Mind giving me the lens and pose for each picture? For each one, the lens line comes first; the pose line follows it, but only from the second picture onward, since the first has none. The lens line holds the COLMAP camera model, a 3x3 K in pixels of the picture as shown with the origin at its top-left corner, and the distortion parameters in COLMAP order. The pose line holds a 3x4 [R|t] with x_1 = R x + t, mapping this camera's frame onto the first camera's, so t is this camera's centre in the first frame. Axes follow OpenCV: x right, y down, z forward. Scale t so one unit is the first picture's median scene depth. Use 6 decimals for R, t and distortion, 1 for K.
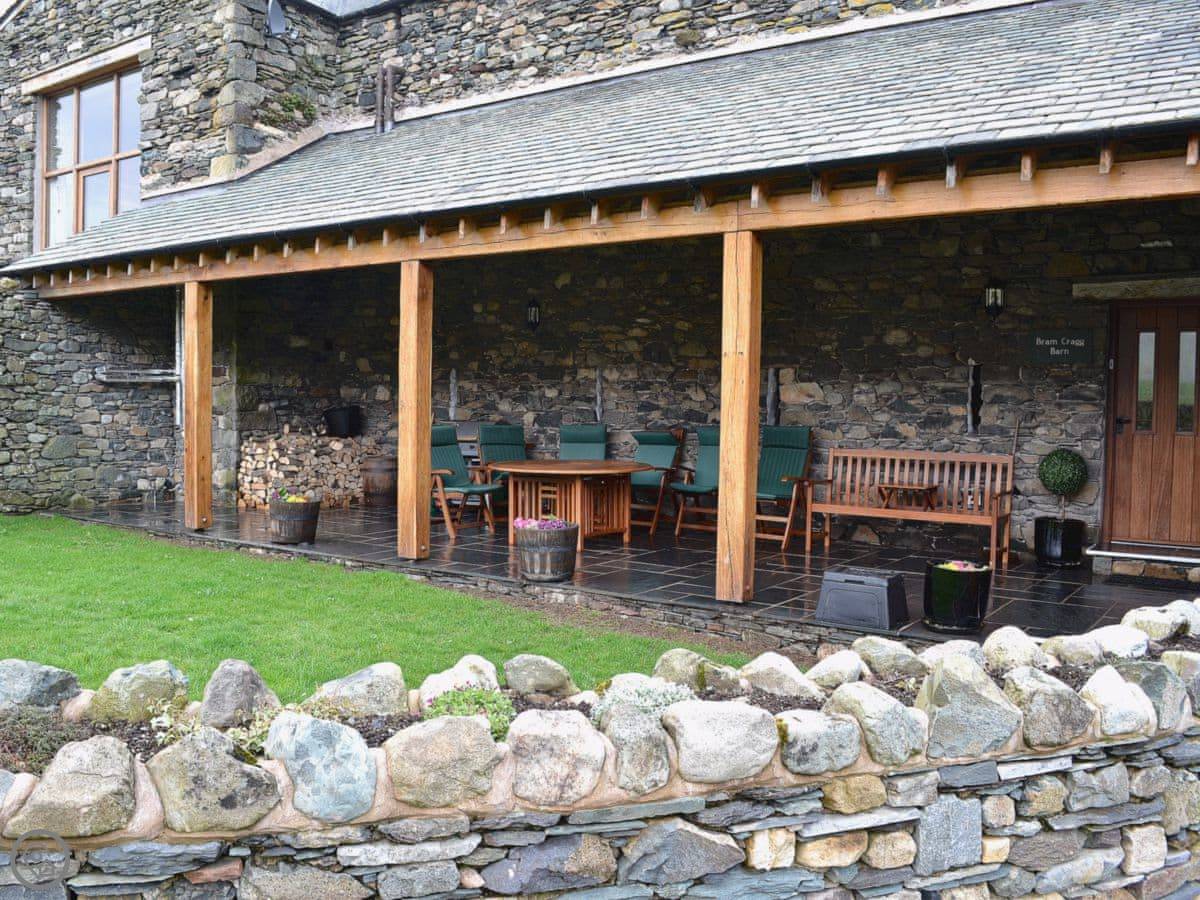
lens RADIAL K [[1126.3, 0, 600.0], [0, 1126.3, 450.0], [0, 0, 1]] dist [-0.071515, 0.003602]
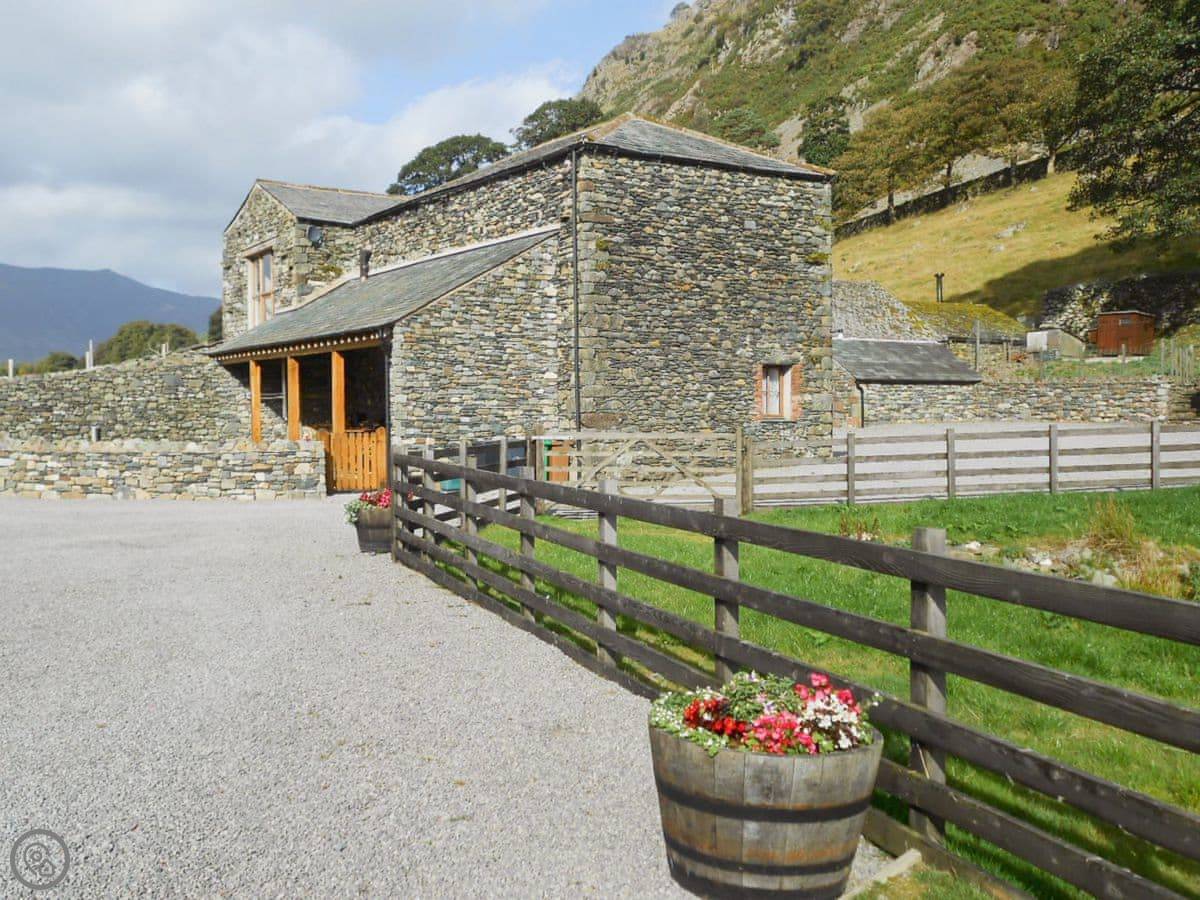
lens RADIAL K [[1220.4, 0, 630.4], [0, 1220.4, 449.0], [0, 0, 1]] dist [-0.003112, -0.001323]
pose [[0.936472, -0.005986, -0.350692, 1.156713], [0.004548, 0.999978, -0.004924, 0.056404], [0.350714, 0.003016, 0.936478, -1.065543]]
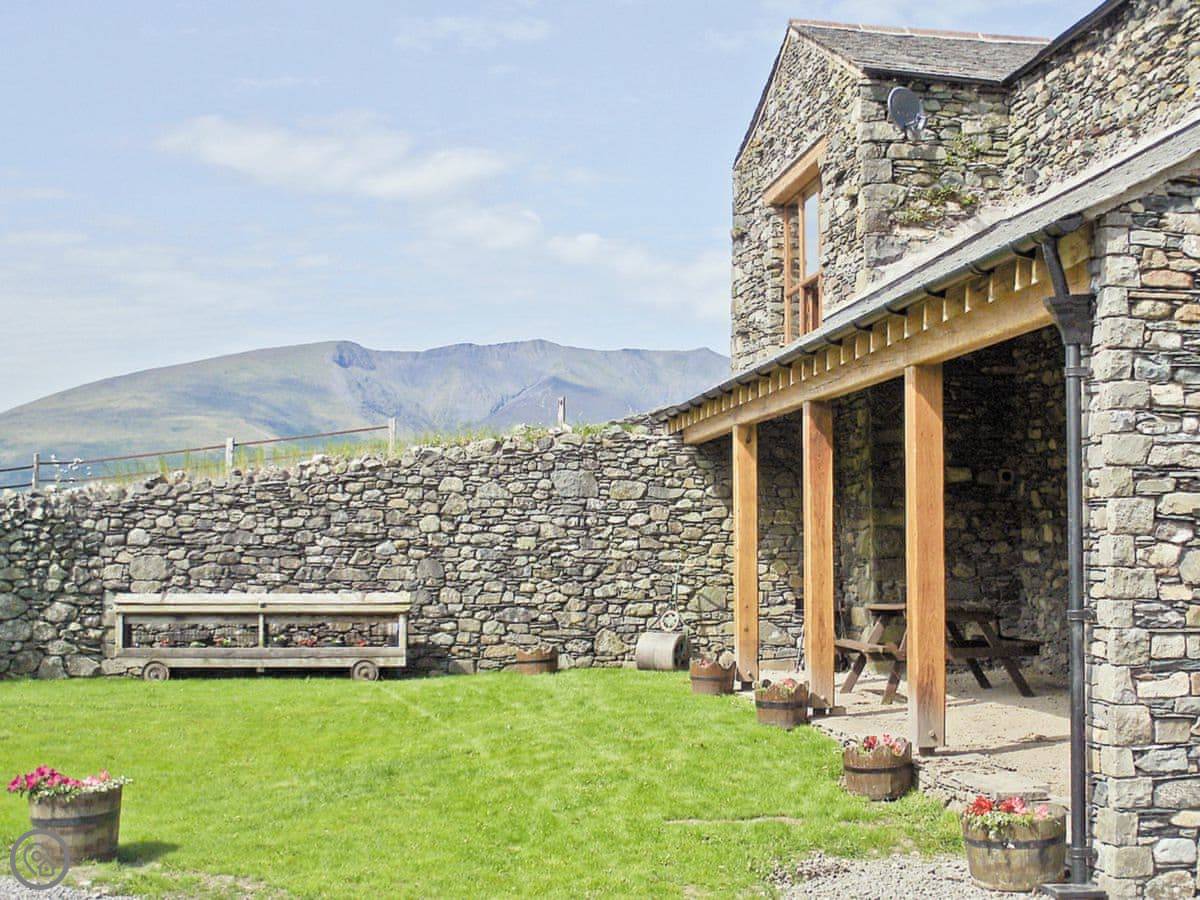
lens RADIAL K [[1917.8, 0, 600.0], [0, 1917.8, 450.0], [0, 0, 1]] dist [-0.171091, 0.052160]
pose [[0.683786, -0.052811, -0.727769, 0.619141], [-0.016766, 0.995977, -0.088027, 0.015261], [0.729490, 0.072393, 0.680150, -0.175374]]
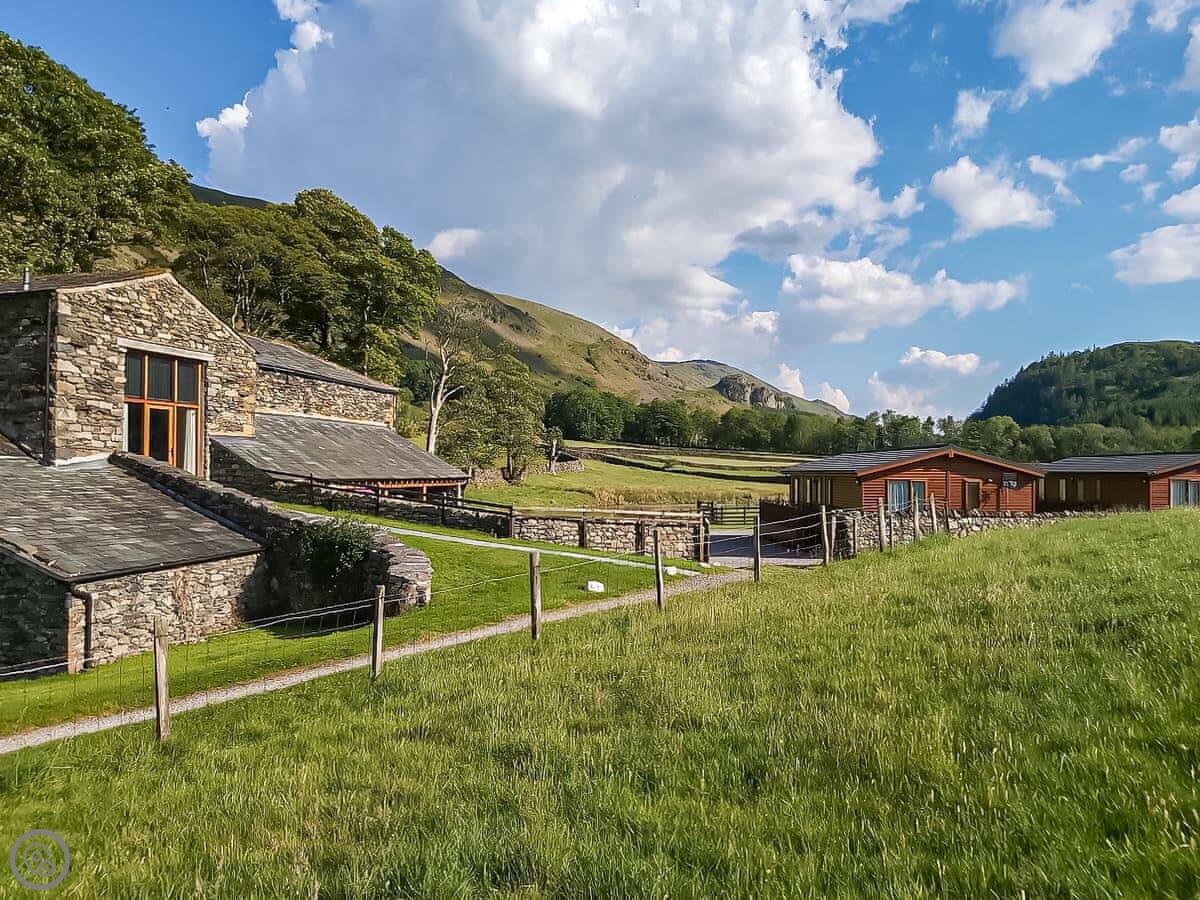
lens RADIAL K [[1097.2, 0, 600.0], [0, 1097.2, 450.0], [0, 0, 1]] dist [0.484973, -0.000402]
pose [[-0.365282, 0.001003, 0.930896, -2.899596], [0.010325, 0.999942, 0.002974, -0.214995], [-0.930840, 0.010698, -0.365271, 1.214510]]
